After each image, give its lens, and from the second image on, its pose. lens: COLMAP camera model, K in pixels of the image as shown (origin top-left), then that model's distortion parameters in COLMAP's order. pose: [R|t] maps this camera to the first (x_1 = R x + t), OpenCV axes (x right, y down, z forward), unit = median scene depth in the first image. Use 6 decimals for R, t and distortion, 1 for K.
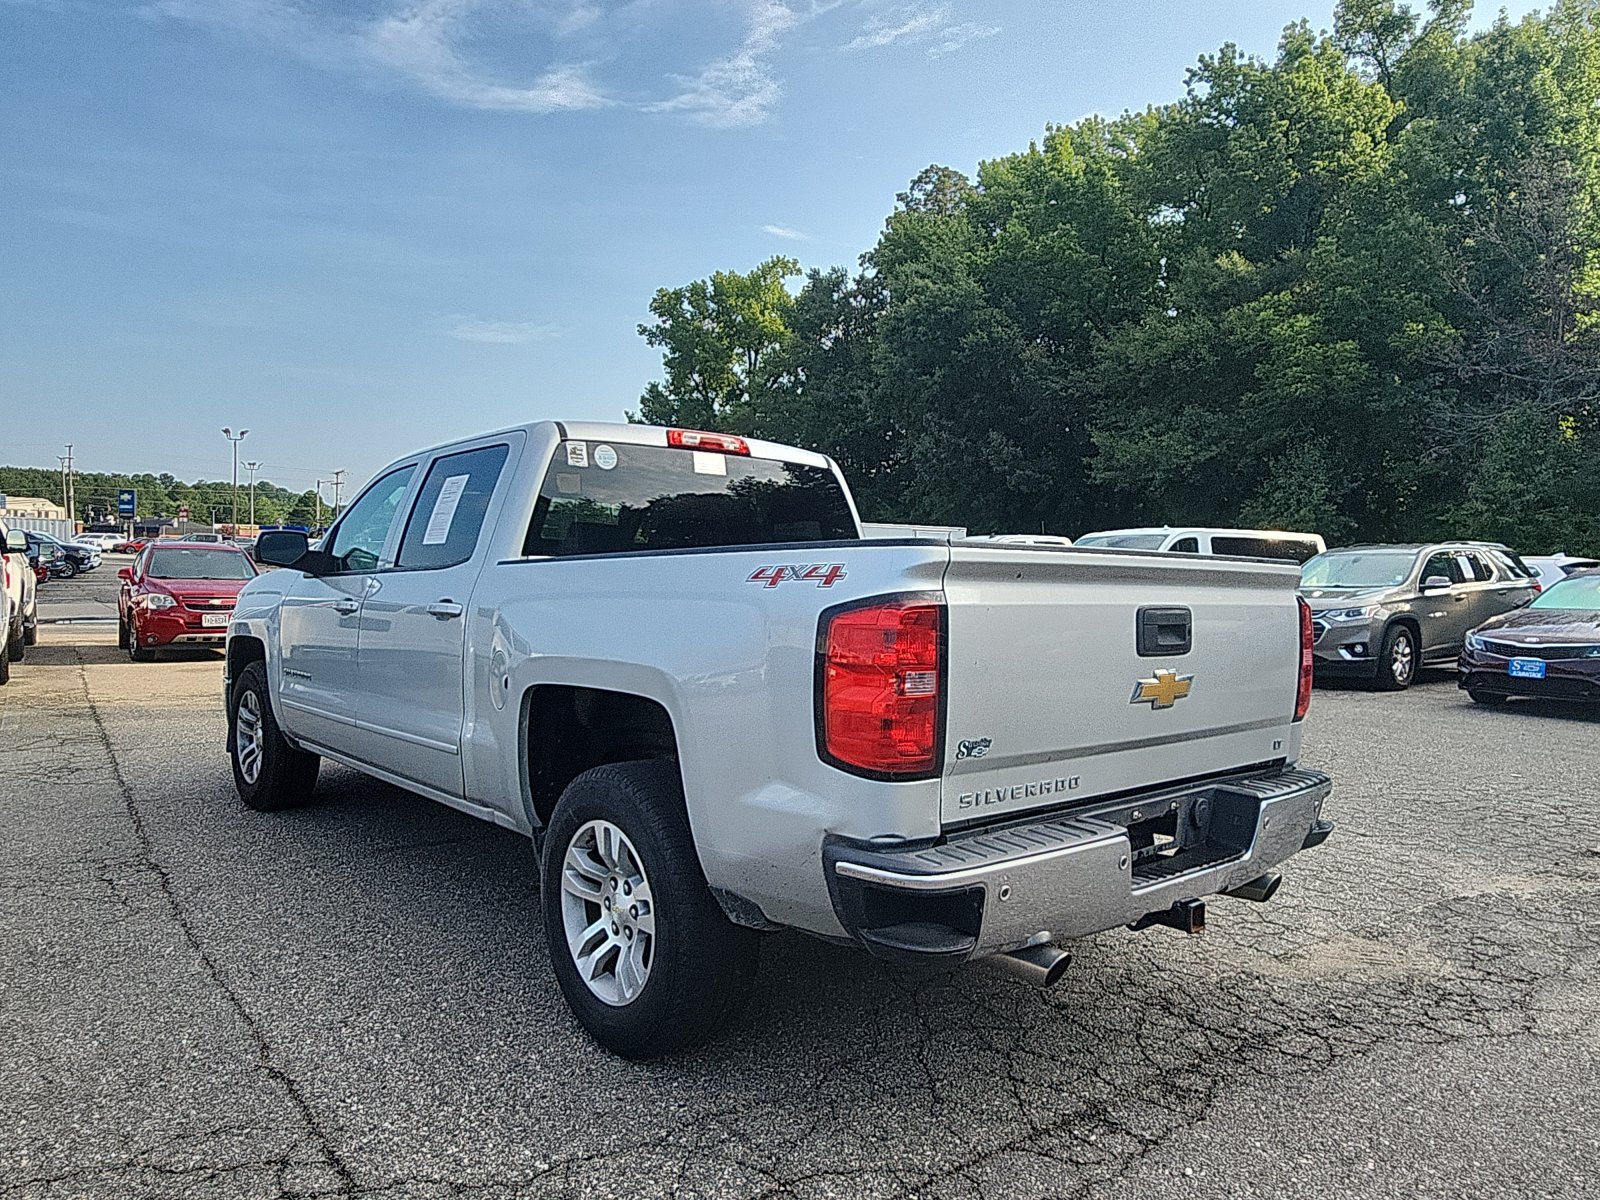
lens RADIAL K [[1075.9, 0, 827.0], [0, 1075.9, 585.9], [0, 0, 1]] dist [0.007788, -0.005204]
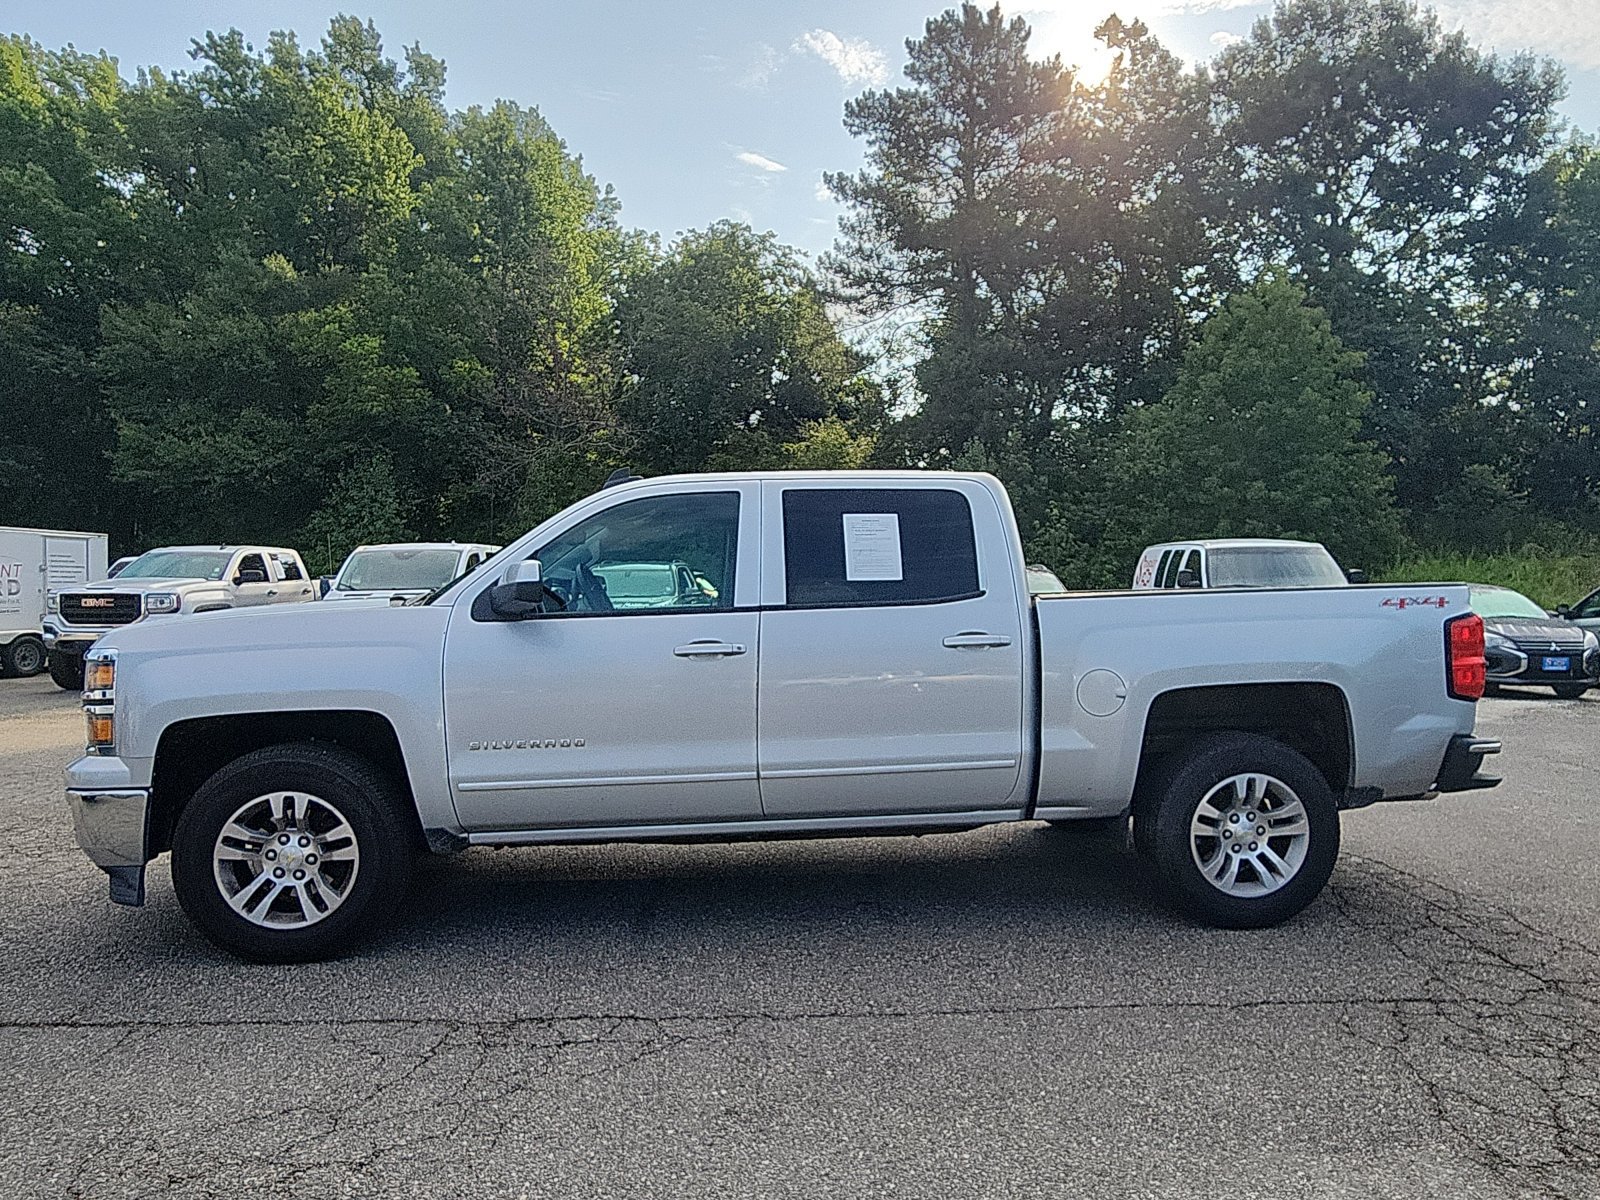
lens RADIAL K [[1075.9, 0, 792.2], [0, 1075.9, 590.0], [0, 0, 1]] dist [0.007788, -0.005204]
pose [[0.565079, -0.020167, 0.824790, -0.148795], [0.021463, 0.999722, 0.009740, -0.004964], [-0.824758, 0.012198, 0.565355, 0.057519]]
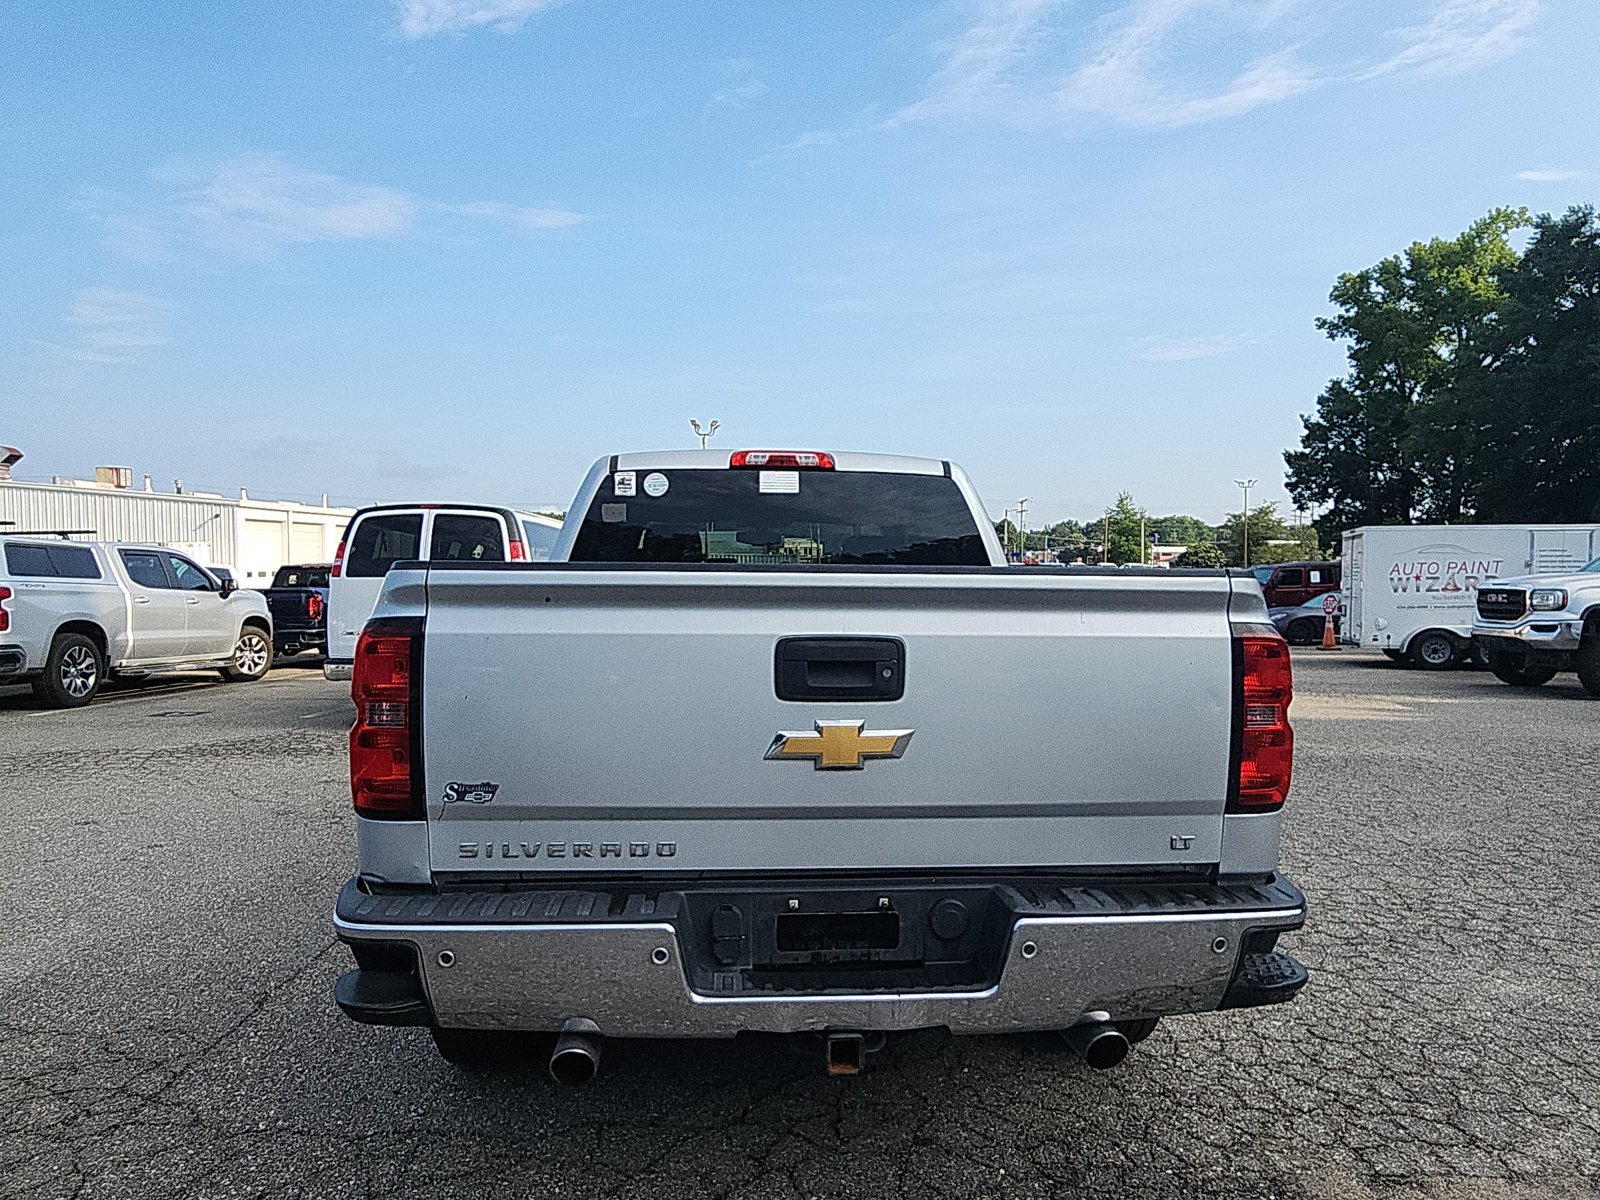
lens RADIAL K [[1075.9, 0, 806.1], [0, 1075.9, 591.5], [0, 0, 1]] dist [0.007788, -0.005204]
pose [[0.798934, -0.012374, -0.601291, 0.060375], [0.004680, 0.999886, -0.014358, -0.000192], [0.601400, 0.008657, 0.798901, 0.029995]]
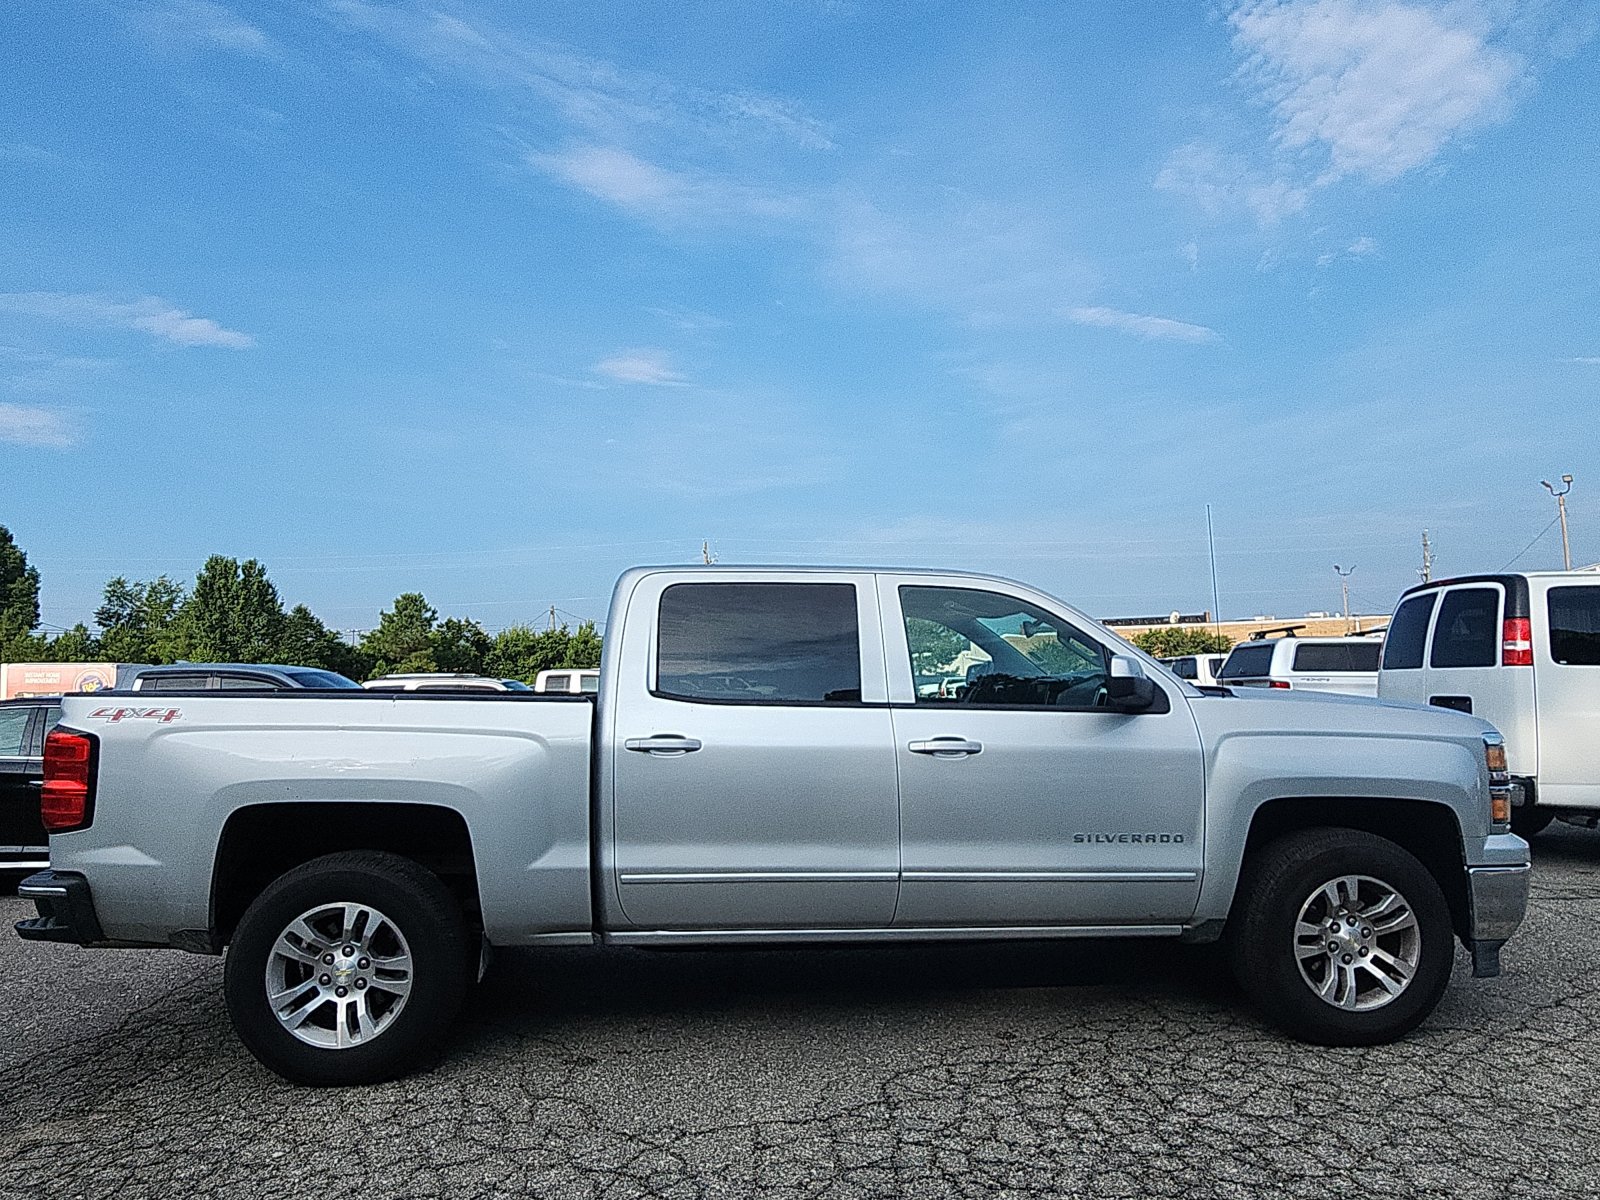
lens RADIAL K [[1075.9, 0, 790.0], [0, 1075.9, 595.7], [0, 0, 1]] dist [0.007788, -0.005204]
pose [[-0.636491, -0.070816, -0.768027, 0.082566], [-0.004030, 0.996068, -0.088503, -0.002518], [0.771274, -0.053236, -0.634273, 0.225153]]
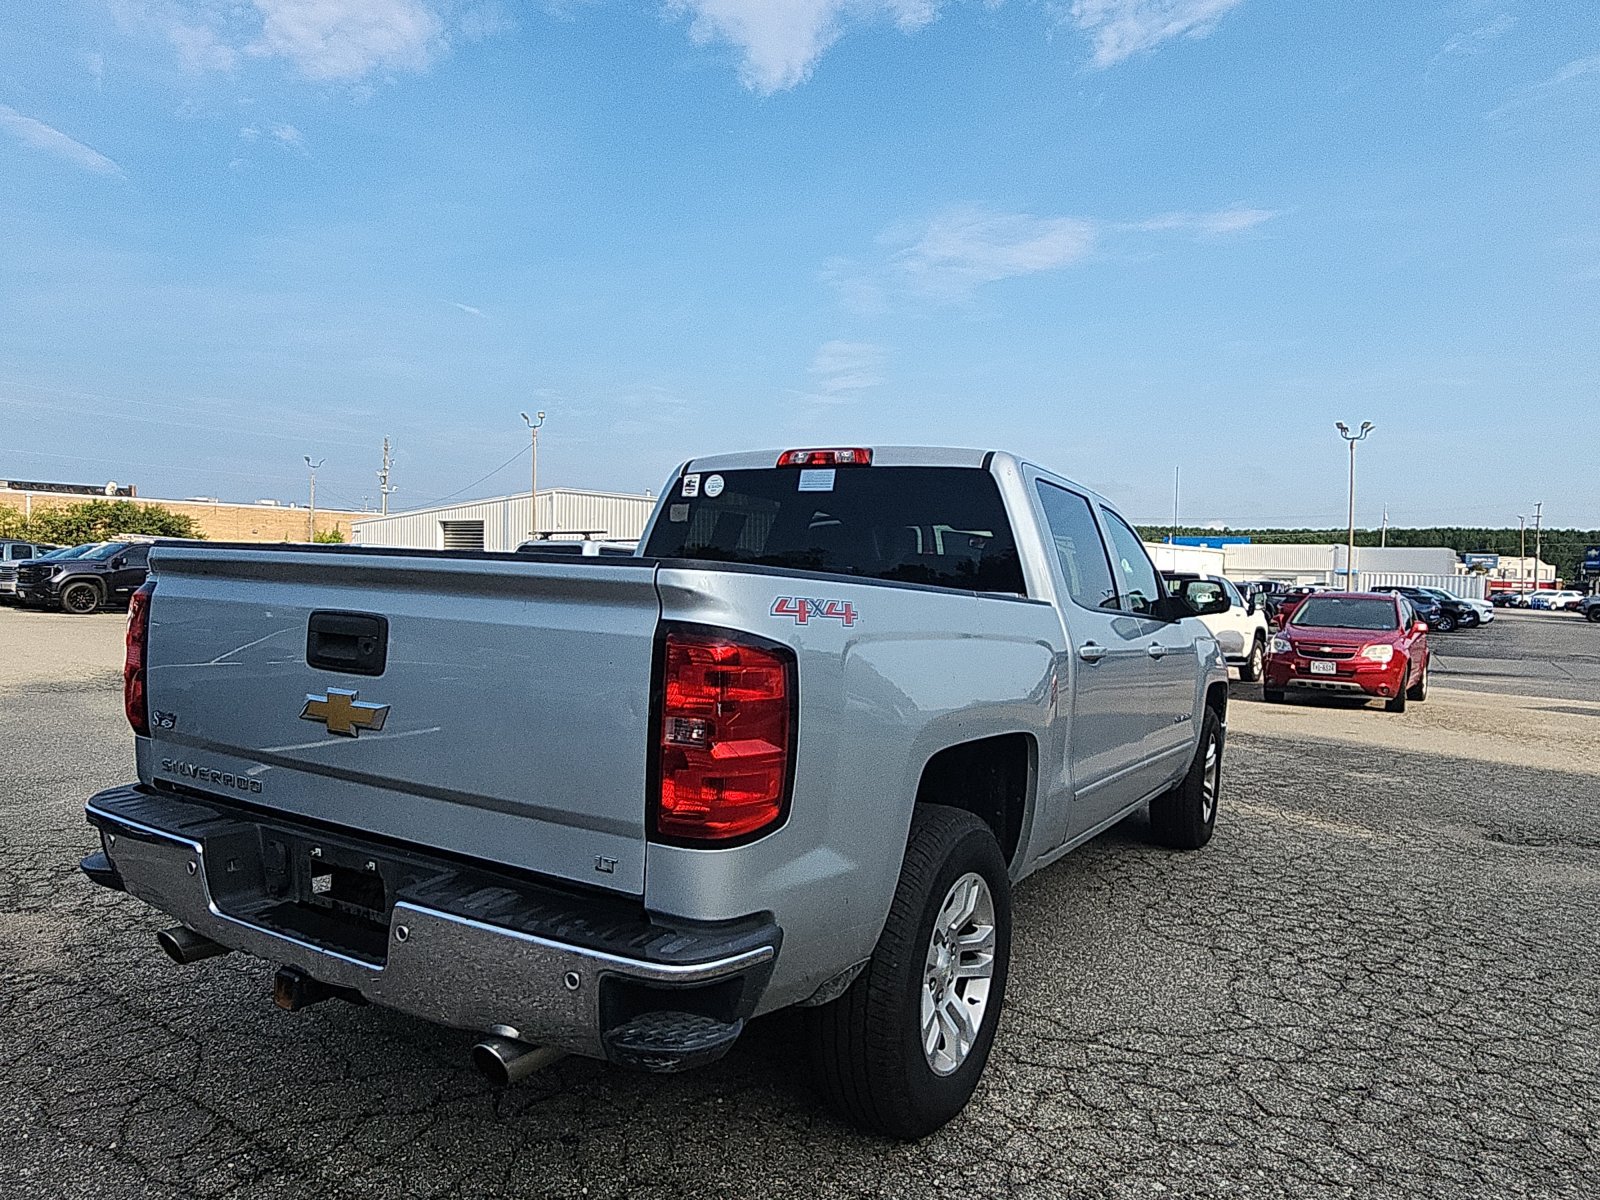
lens RADIAL K [[1075.9, 0, 790.6], [0, 1075.9, 591.6], [0, 0, 1]] dist [0.007788, -0.005204]
pose [[0.300507, -0.000741, -0.953779, 0.096690], [-0.046870, 0.998780, -0.015543, -0.000047], [0.952627, 0.049375, 0.300106, 0.086098]]
